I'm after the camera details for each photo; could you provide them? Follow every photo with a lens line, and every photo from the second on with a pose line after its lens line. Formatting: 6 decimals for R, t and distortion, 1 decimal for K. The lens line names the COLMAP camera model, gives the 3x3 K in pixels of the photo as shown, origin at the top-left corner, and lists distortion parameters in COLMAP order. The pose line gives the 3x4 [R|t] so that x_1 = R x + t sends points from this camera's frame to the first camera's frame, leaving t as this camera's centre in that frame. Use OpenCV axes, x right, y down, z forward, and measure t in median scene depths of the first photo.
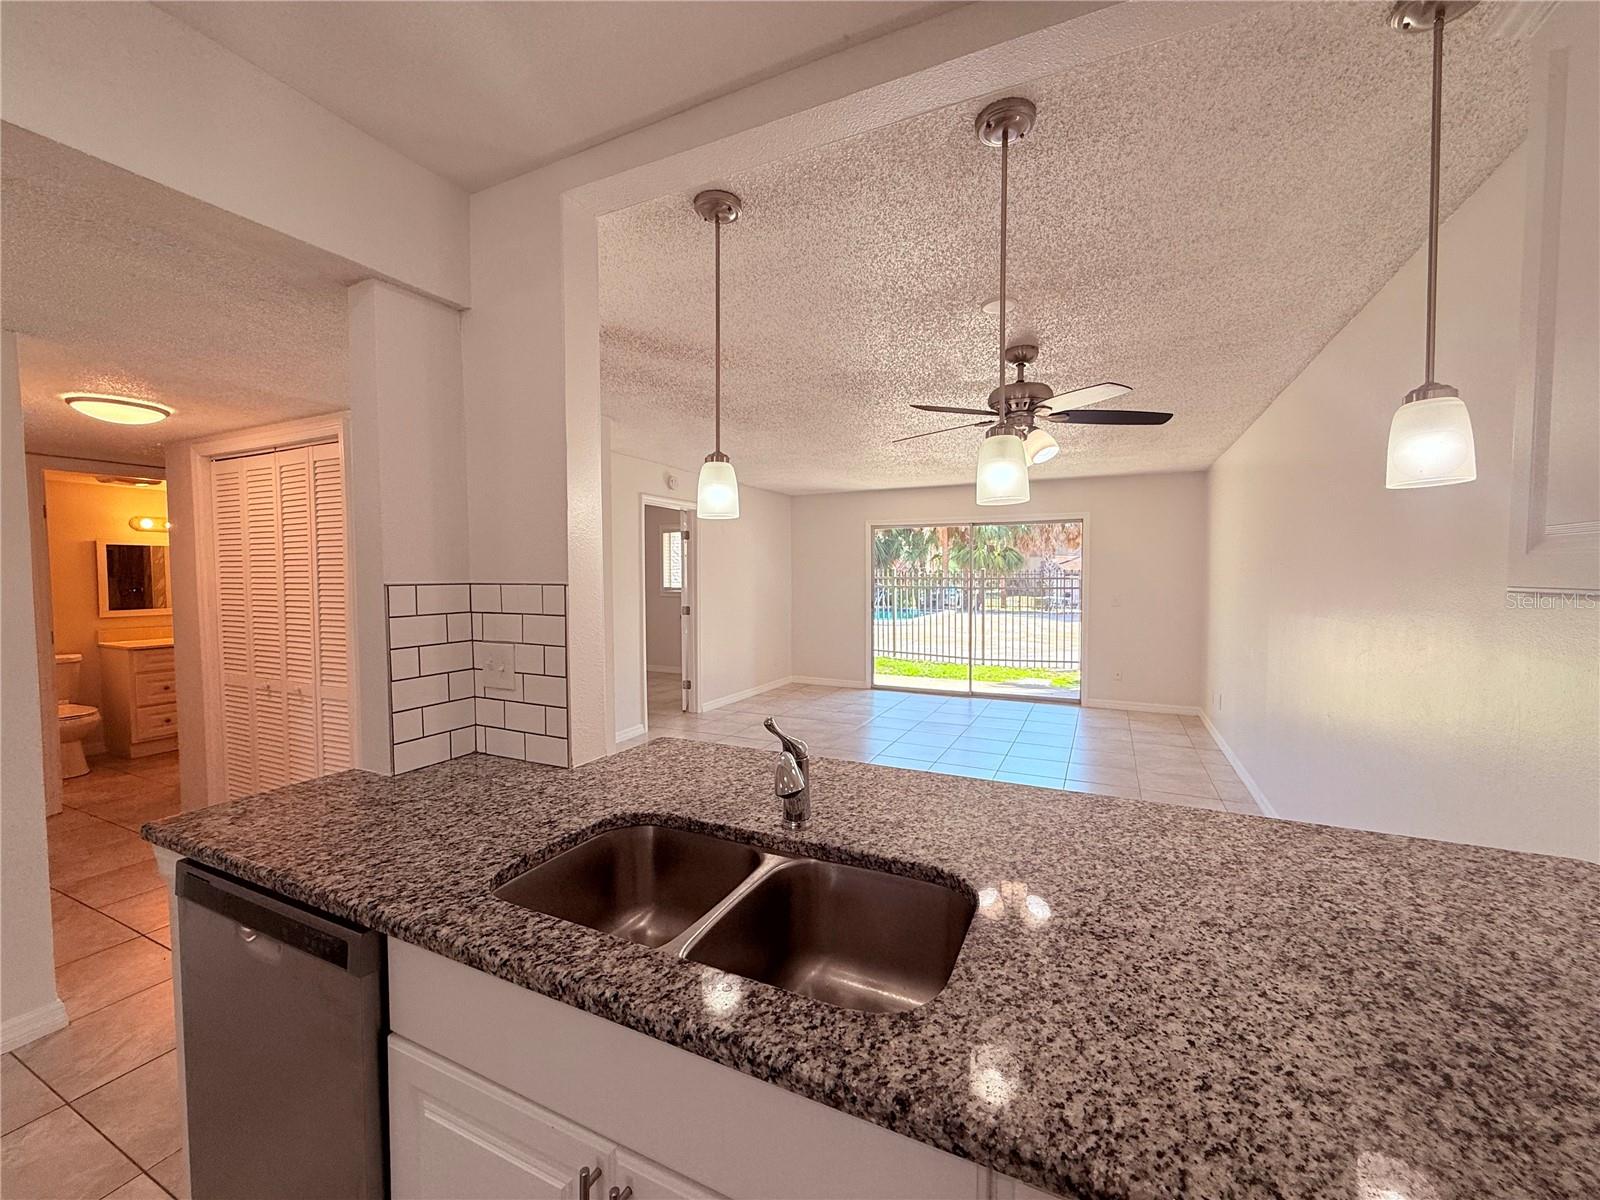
lens RADIAL K [[638.0, 0, 798.0], [0, 638.0, 600.3], [0, 0, 1]] dist [0.001272, -0.000329]
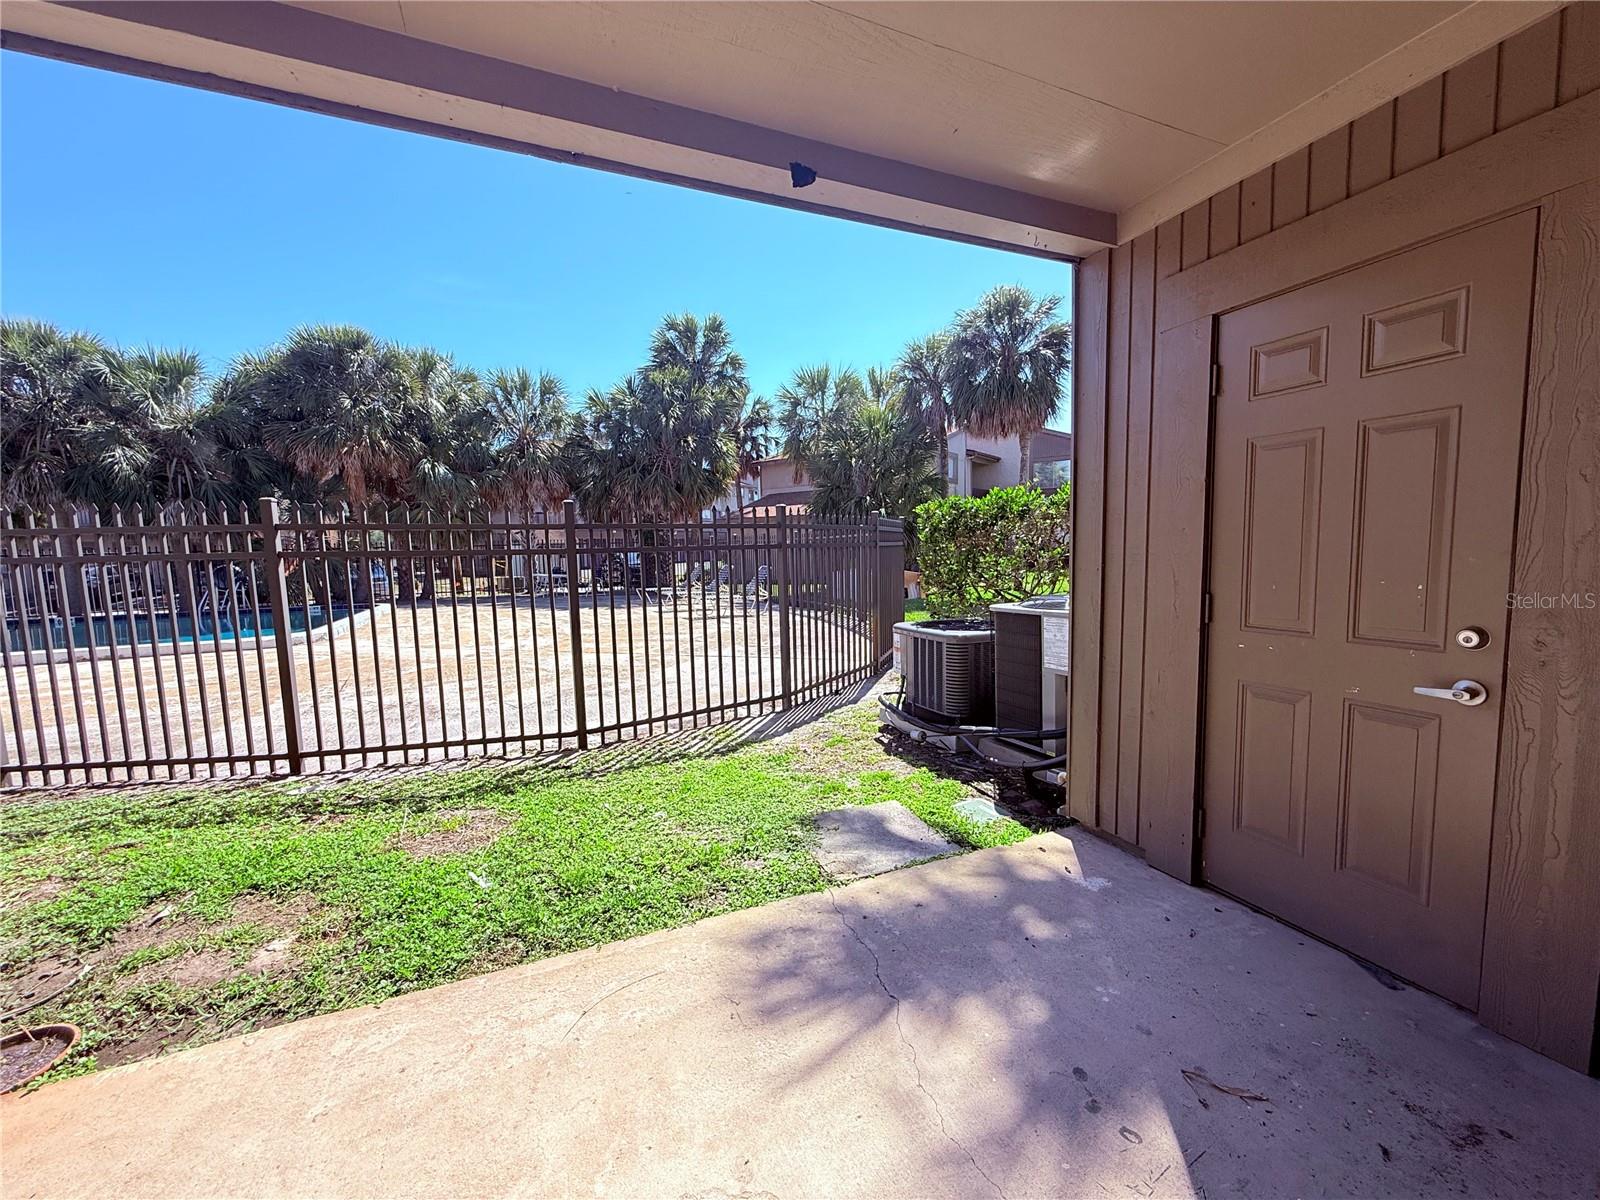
lens RADIAL K [[638.0, 0, 798.0], [0, 638.0, 600.3], [0, 0, 1]] dist [0.001272, -0.000329]
pose [[0.661772, -0.078420, 0.745592, 0.216286], [0.053475, 0.996919, 0.057390, -0.011467], [-0.747795, 0.001891, 0.663927, 1.518546]]
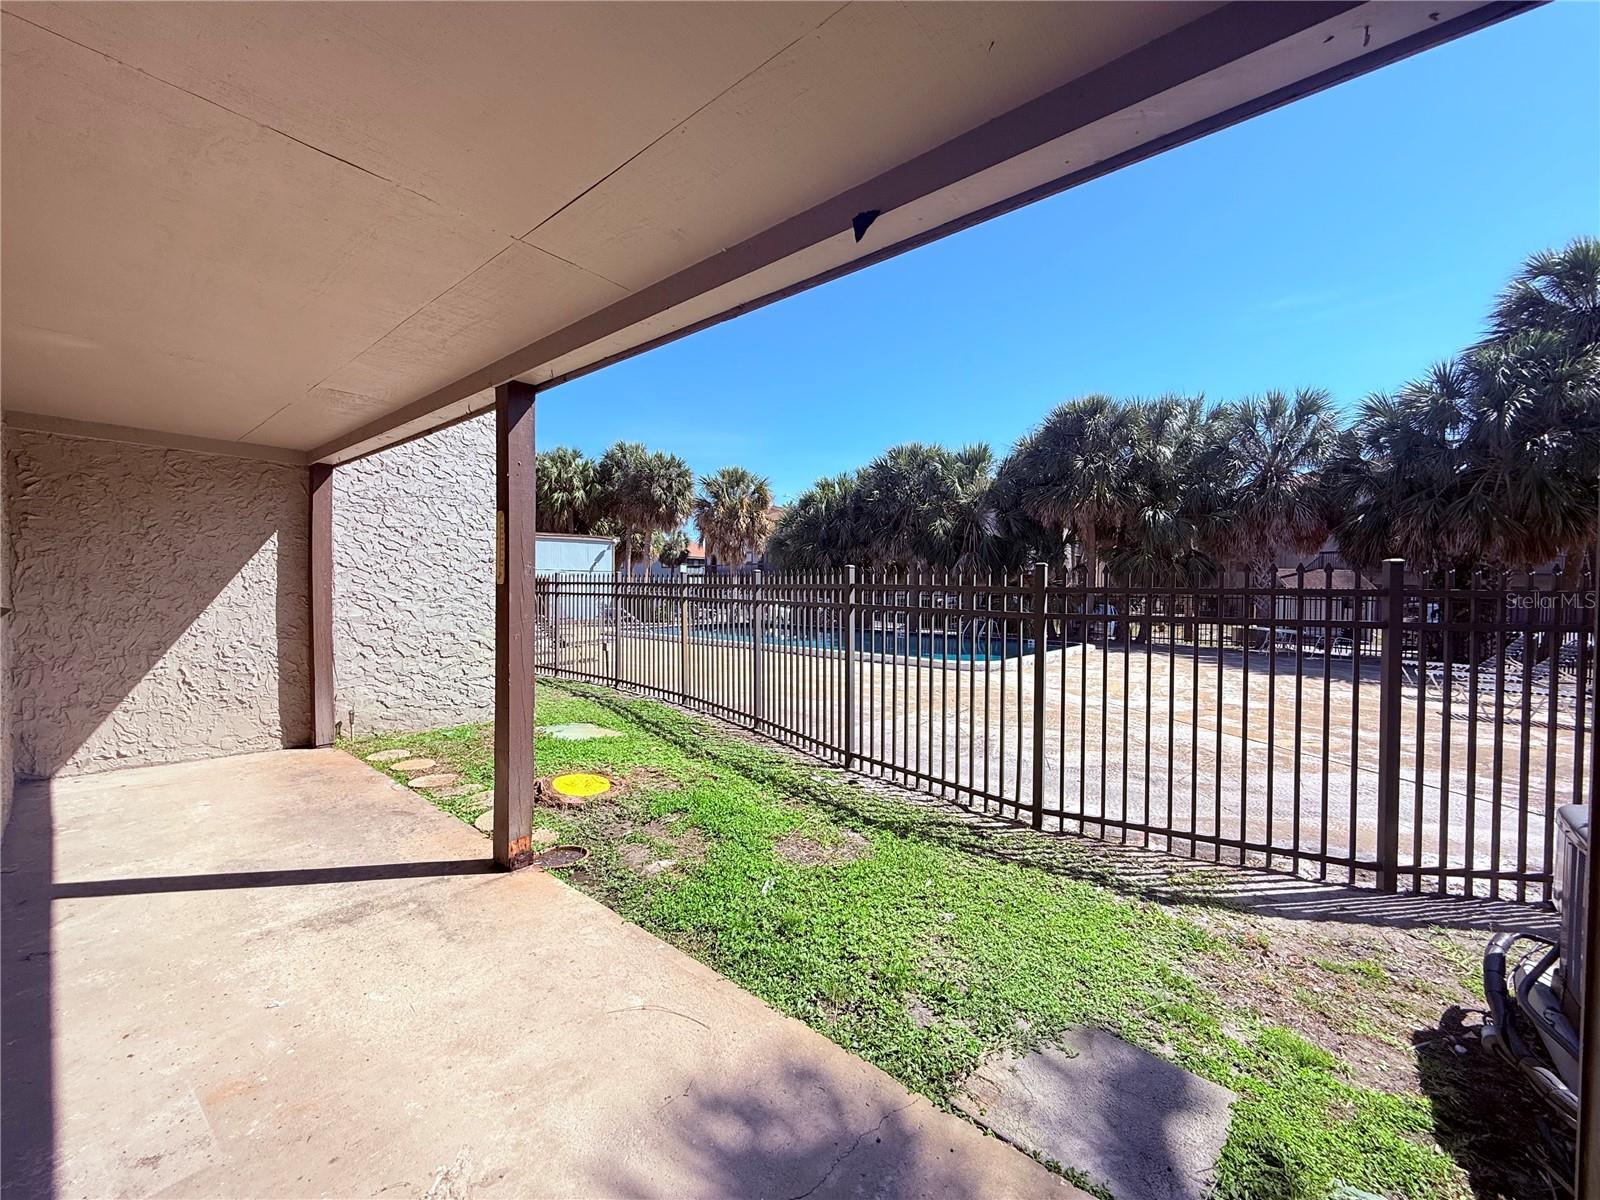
lens RADIAL K [[638.0, 0, 798.0], [0, 638.0, 600.3], [0, 0, 1]] dist [0.001272, -0.000329]
pose [[0.966140, 0.016113, -0.257513, 0.592844], [-0.023136, 0.999438, -0.024267, -0.038609], [0.256978, 0.029403, 0.965970, 1.442658]]
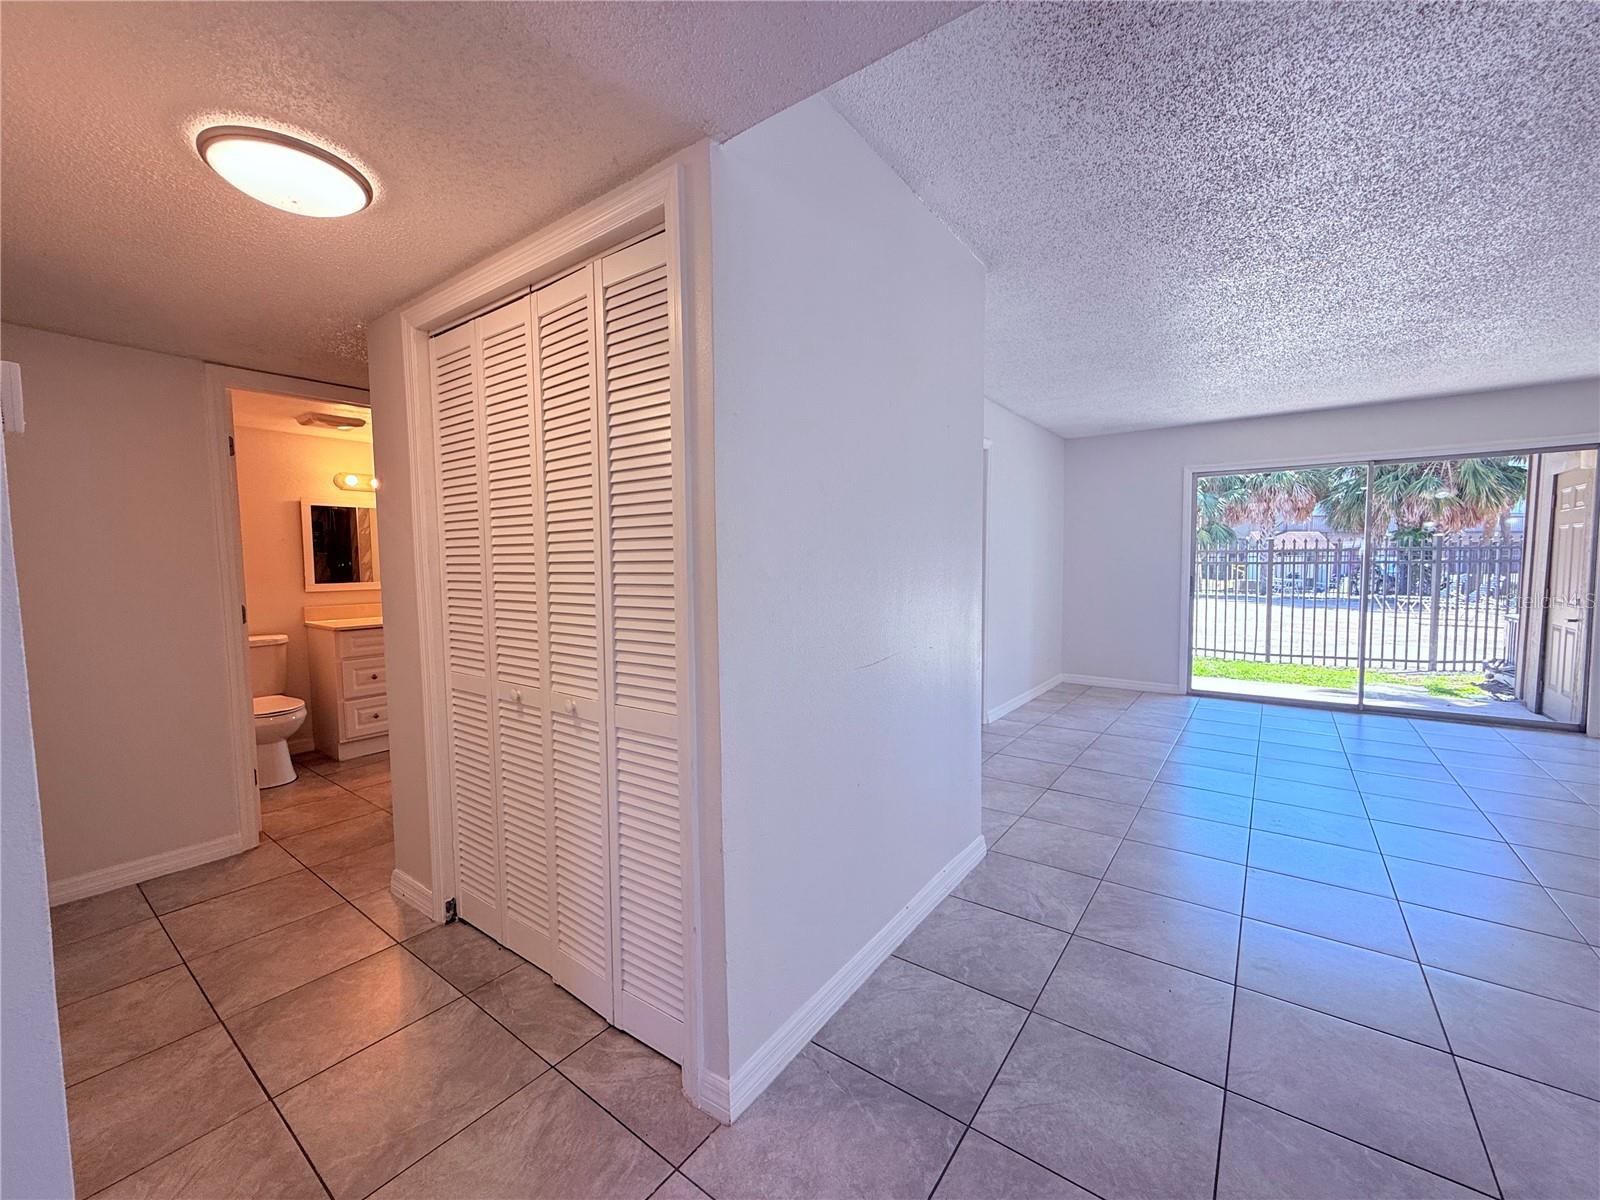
lens RADIAL K [[640.0, 0, 798.2], [0, 640.0, 601.5], [0, 0, 1]] dist [0.000661, 0.000040]
pose [[0.981283, 0.005164, -0.192500, -0.291941], [-0.000250, 0.999674, 0.025545, 0.018419], [0.192570, -0.025019, 0.980964, 0.294492]]
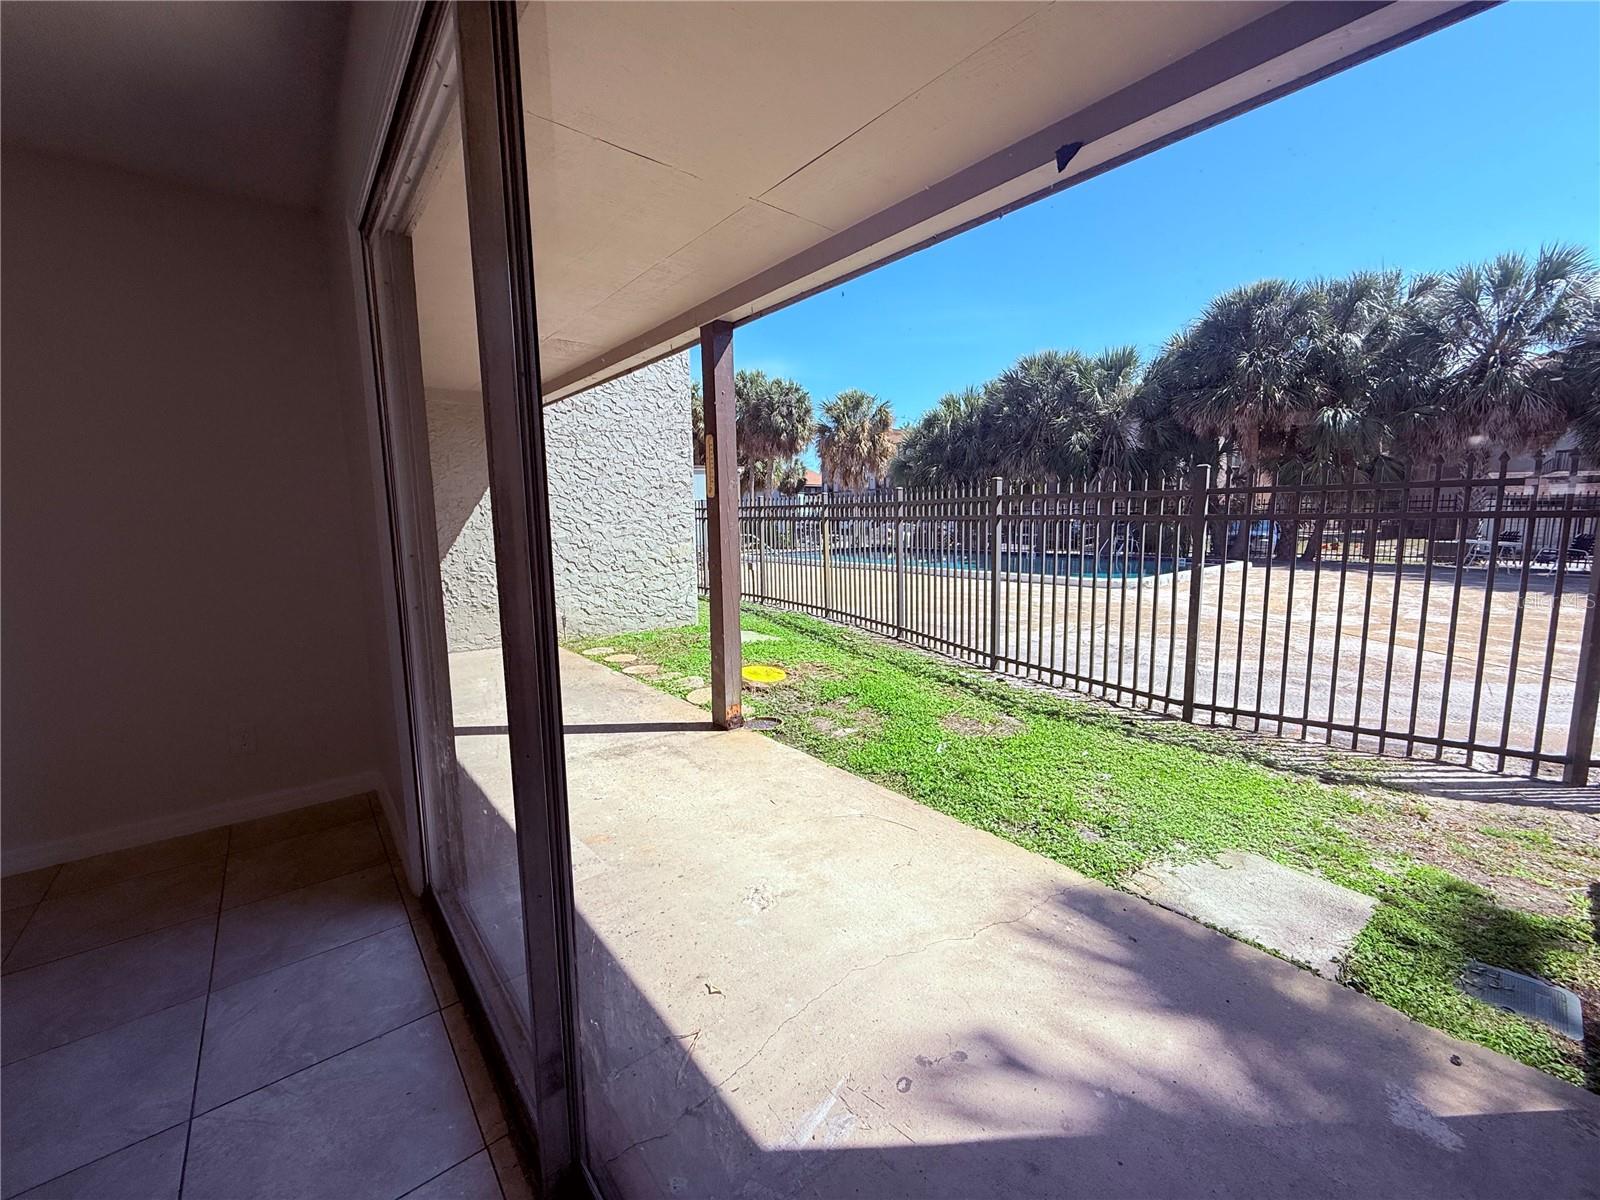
lens RADIAL K [[638.0, 0, 798.0], [0, 638.0, 600.3], [0, 0, 1]] dist [0.001272, -0.000329]
pose [[0.904935, 0.042398, -0.423433, 0.563606], [-0.004024, 0.995833, 0.091112, -0.010545], [0.425531, -0.080746, 0.901334, 1.326364]]
